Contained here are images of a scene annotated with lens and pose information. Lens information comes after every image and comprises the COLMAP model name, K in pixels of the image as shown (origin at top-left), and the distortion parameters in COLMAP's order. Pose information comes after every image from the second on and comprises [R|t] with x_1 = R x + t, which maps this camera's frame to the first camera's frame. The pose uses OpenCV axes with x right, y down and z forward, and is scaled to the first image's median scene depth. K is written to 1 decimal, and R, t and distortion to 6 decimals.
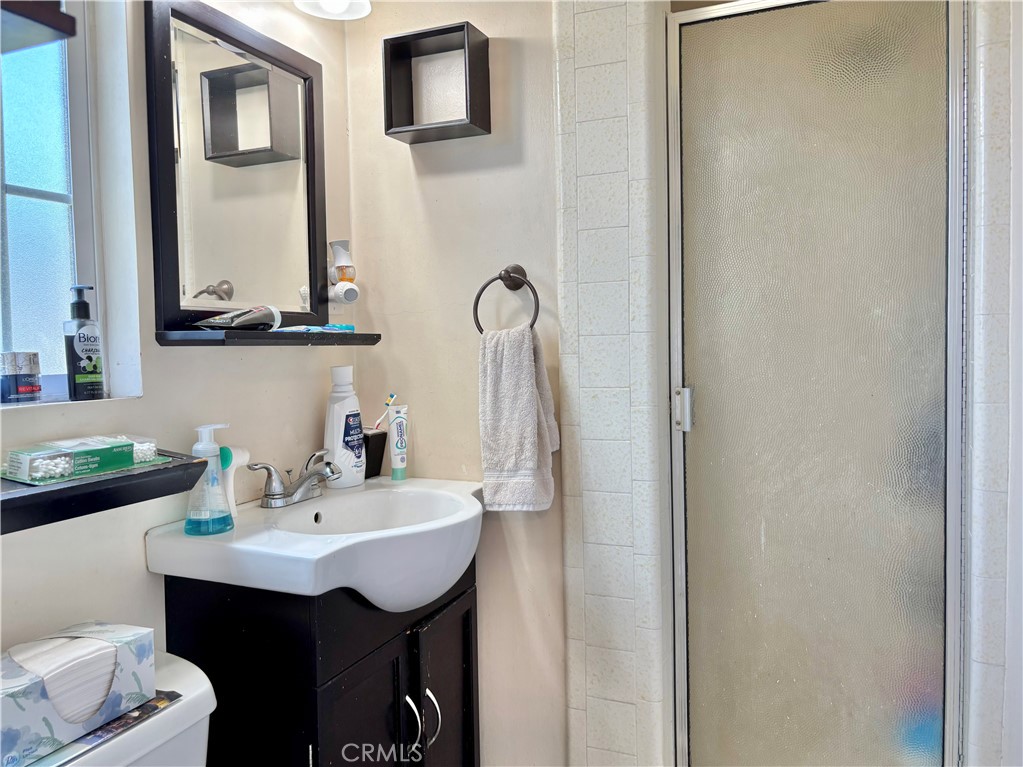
lens RADIAL K [[812.7, 0, 511.0], [0, 812.7, 381.6], [0, 0, 1]] dist [0.067184, 0.004653]
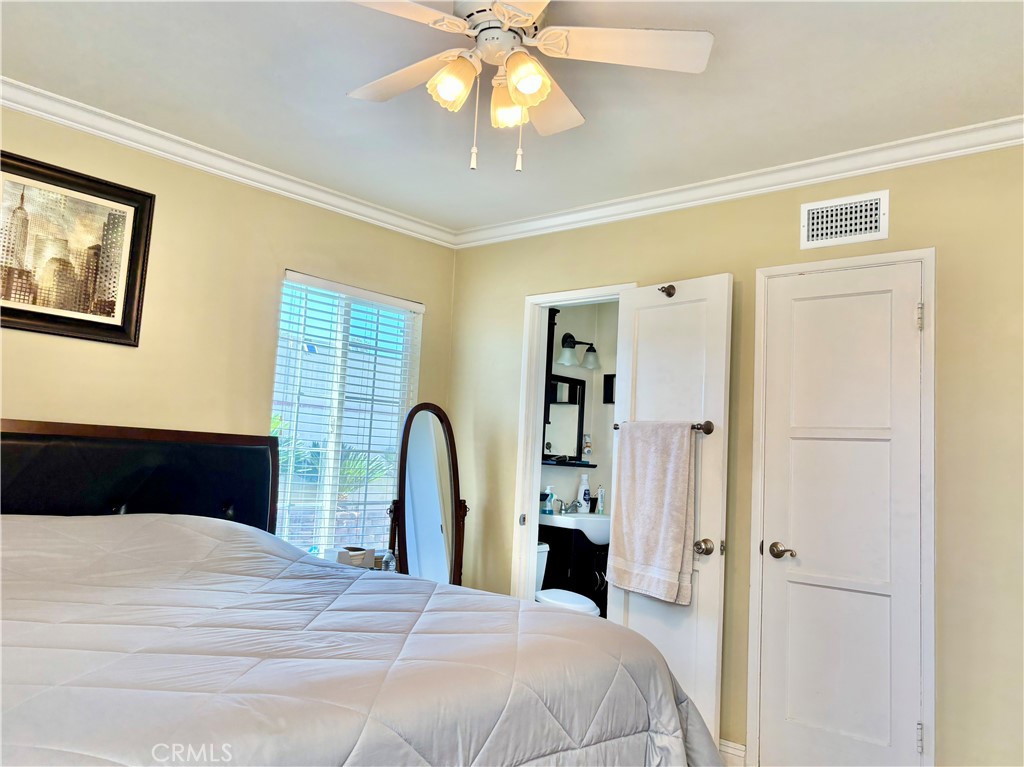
lens RADIAL K [[813.5, 0, 504.9], [0, 813.5, 379.3], [0, 0, 1]] dist [0.067184, 0.004653]
pose [[0.954647, 0.045115, -0.294302, 0.427907], [-0.091703, 0.984955, -0.146474, 0.115283], [0.283266, 0.166819, 0.944421, -2.221133]]
